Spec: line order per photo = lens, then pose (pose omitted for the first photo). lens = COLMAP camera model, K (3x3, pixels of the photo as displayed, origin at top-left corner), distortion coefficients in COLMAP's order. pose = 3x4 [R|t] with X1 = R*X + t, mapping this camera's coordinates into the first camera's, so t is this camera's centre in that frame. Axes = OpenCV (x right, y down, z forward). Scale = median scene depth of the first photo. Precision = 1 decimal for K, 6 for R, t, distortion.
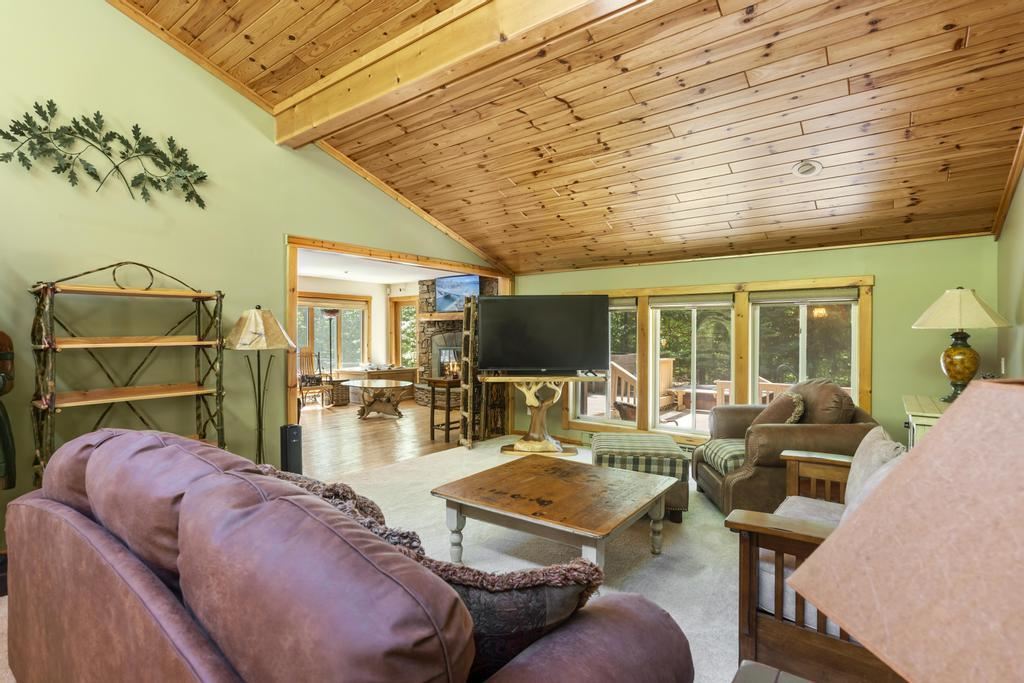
lens RADIAL K [[502.3, 0, 512.0], [0, 502.3, 341.5], [0, 0, 1]] dist [0.000932, 0.000180]
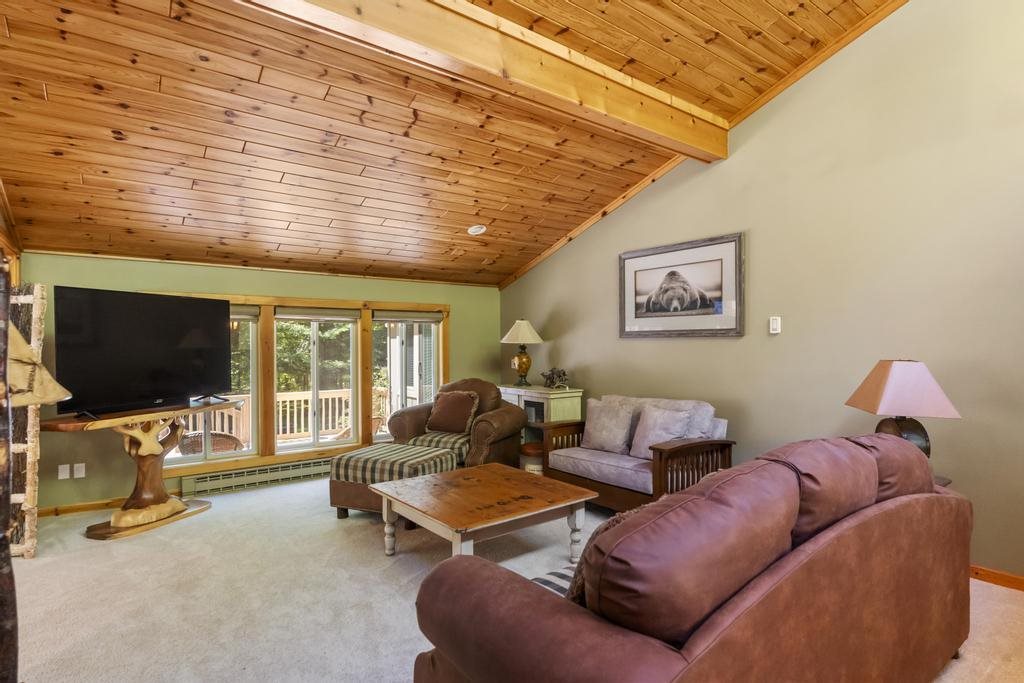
lens RADIAL K [[529.3, 0, 512.0], [0, 529.3, 341.5], [0, 0, 1]] dist [-0.001695, -0.000455]
pose [[0.263928, -0.000092, 0.964542, -0.901697], [0.018321, 0.999820, -0.004918, -0.023910], [-0.964368, 0.018970, 0.263882, 0.574109]]
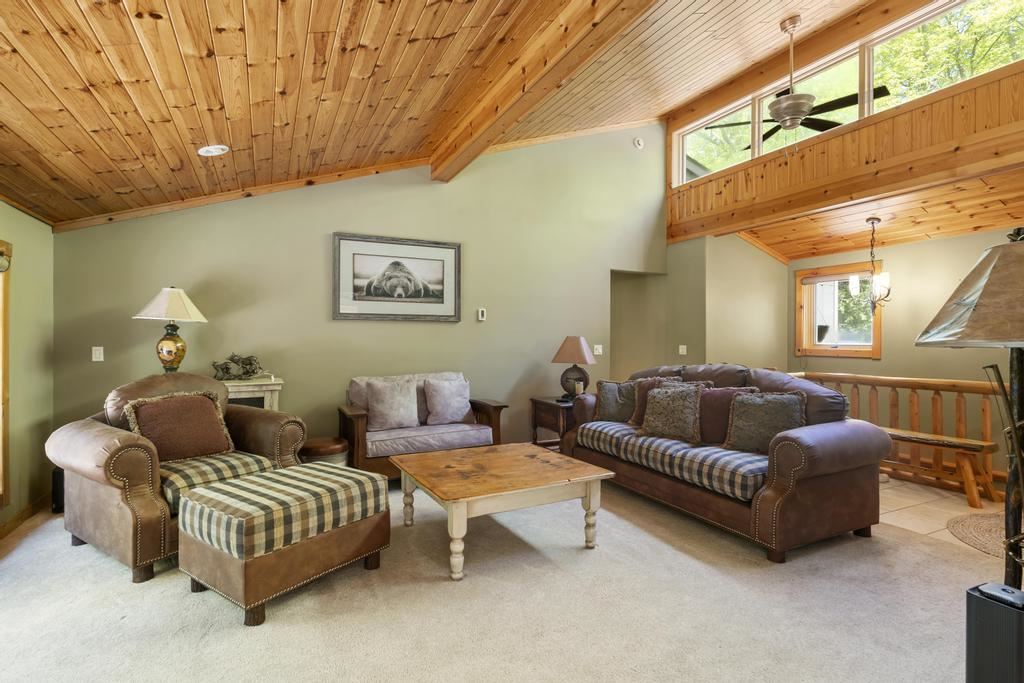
lens RADIAL K [[502.3, 0, 512.0], [0, 502.3, 341.5], [0, 0, 1]] dist [0.000932, 0.000180]
pose [[-0.897970, -0.006741, 0.440005, -0.374565], [0.002213, 0.999801, 0.019833, -0.000017], [-0.440051, 0.018783, -0.897776, 1.777014]]
